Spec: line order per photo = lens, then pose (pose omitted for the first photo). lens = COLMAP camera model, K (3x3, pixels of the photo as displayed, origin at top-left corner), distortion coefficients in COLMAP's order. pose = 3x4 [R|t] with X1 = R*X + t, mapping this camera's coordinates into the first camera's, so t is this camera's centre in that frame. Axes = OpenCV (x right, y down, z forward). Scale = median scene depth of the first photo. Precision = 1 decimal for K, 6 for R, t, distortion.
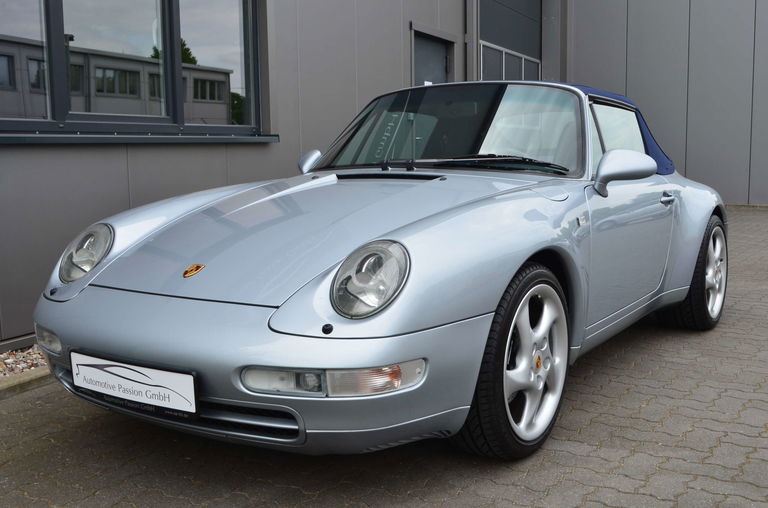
lens RADIAL K [[853.5, 0, 384.0], [0, 853.5, 254.0], [0, 0, 1]] dist [-0.013184, -0.005866]
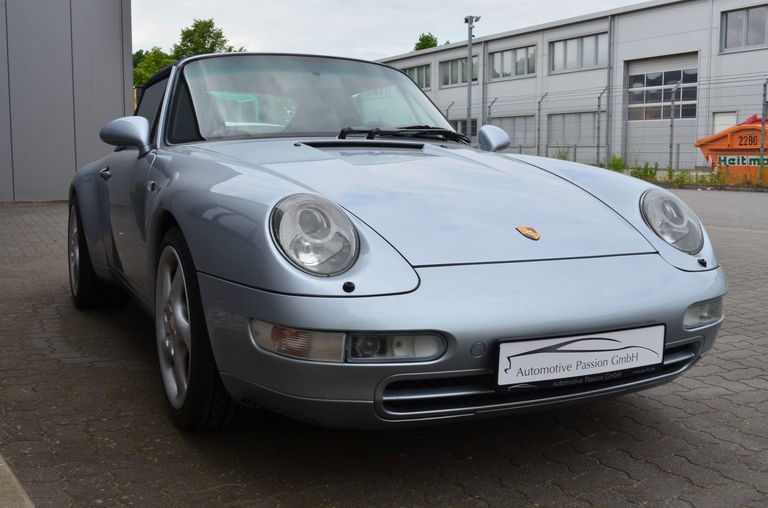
lens RADIAL K [[850.6, 0, 384.0], [0, 850.6, 254.0], [0, 0, 1]] dist [-0.066067, -0.010159]
pose [[0.503092, -0.085324, 0.860010, -1.143151], [0.094504, 0.994578, 0.043392, -0.012447], [-0.859050, 0.059444, 0.508428, 0.721097]]
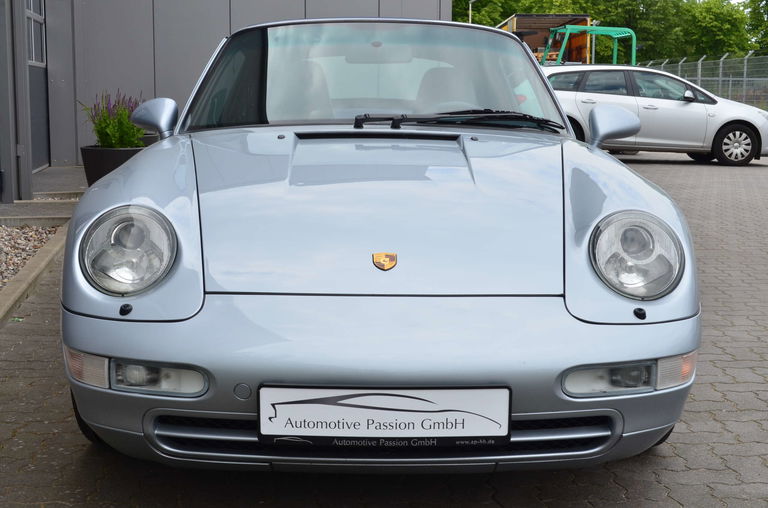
lens RADIAL K [[1127.6, 0, 384.0], [0, 1127.6, 254.0], [0, 0, 1]] dist [-0.018087, -0.063705]
pose [[0.819405, -0.059067, 0.570164, -0.843592], [0.049976, 0.998251, 0.031593, -0.019374], [-0.571033, 0.002607, 0.820923, 0.193151]]
